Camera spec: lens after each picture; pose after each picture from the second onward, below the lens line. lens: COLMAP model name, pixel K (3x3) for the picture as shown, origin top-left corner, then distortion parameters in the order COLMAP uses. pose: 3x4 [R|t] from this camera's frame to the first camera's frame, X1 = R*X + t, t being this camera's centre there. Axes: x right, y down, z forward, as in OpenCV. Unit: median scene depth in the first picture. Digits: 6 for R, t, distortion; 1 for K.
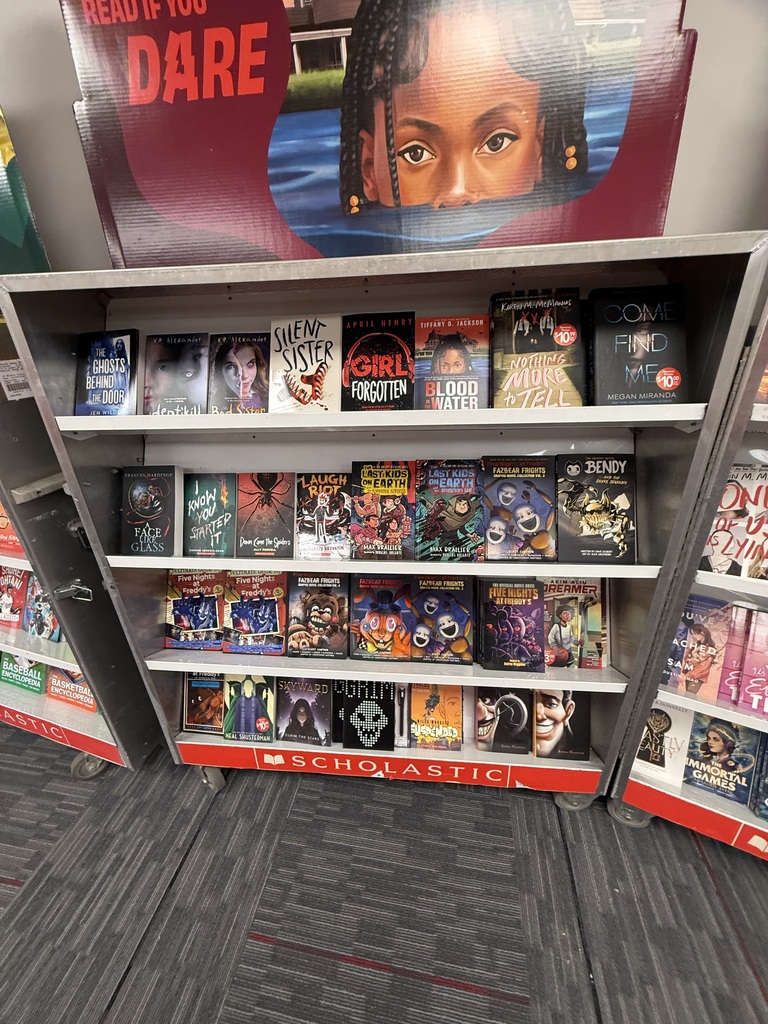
lens RADIAL K [[411.0, 0, 384.0], [0, 411.0, 512.0], [0, 0, 1]] dist [-0.001806, 0.000050]
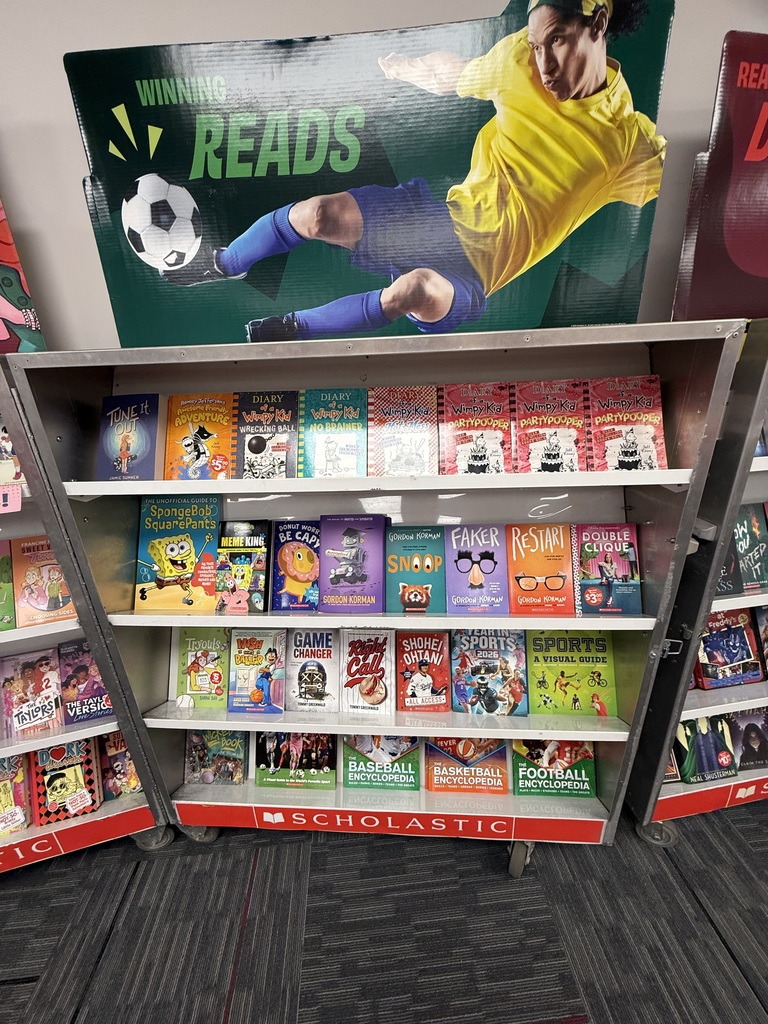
lens RADIAL K [[411.0, 0, 384.0], [0, 411.0, 512.0], [0, 0, 1]] dist [-0.001806, 0.000050]
pose [[0.968003, -0.084973, 0.236116, -1.265658], [0.105698, 0.991449, -0.076527, -0.080636], [-0.227594, 0.099035, 0.968707, 0.173209]]
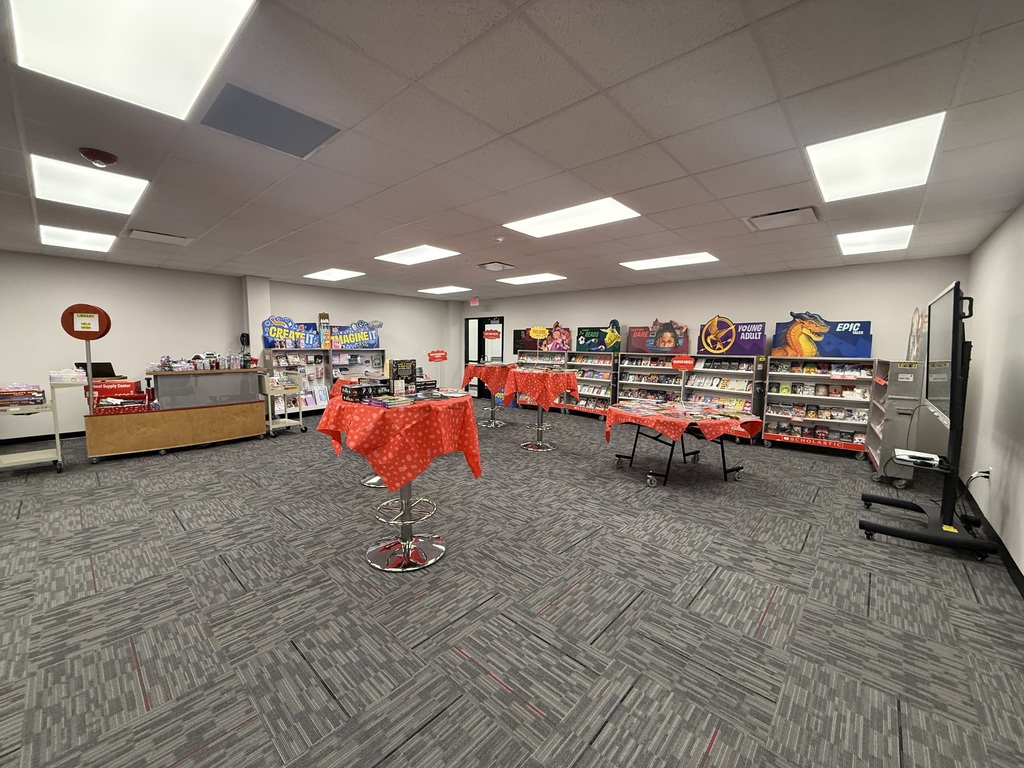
lens RADIAL K [[411.0, 0, 512.0], [0, 411.0, 384.0], [0, 0, 1]] dist [-0.001806, 0.000050]
pose [[0.871537, 0.080176, -0.483730, 1.293381], [-0.215318, 0.948912, -0.230661, 2.221151], [0.440523, 0.305186, 0.844275, -6.095906]]
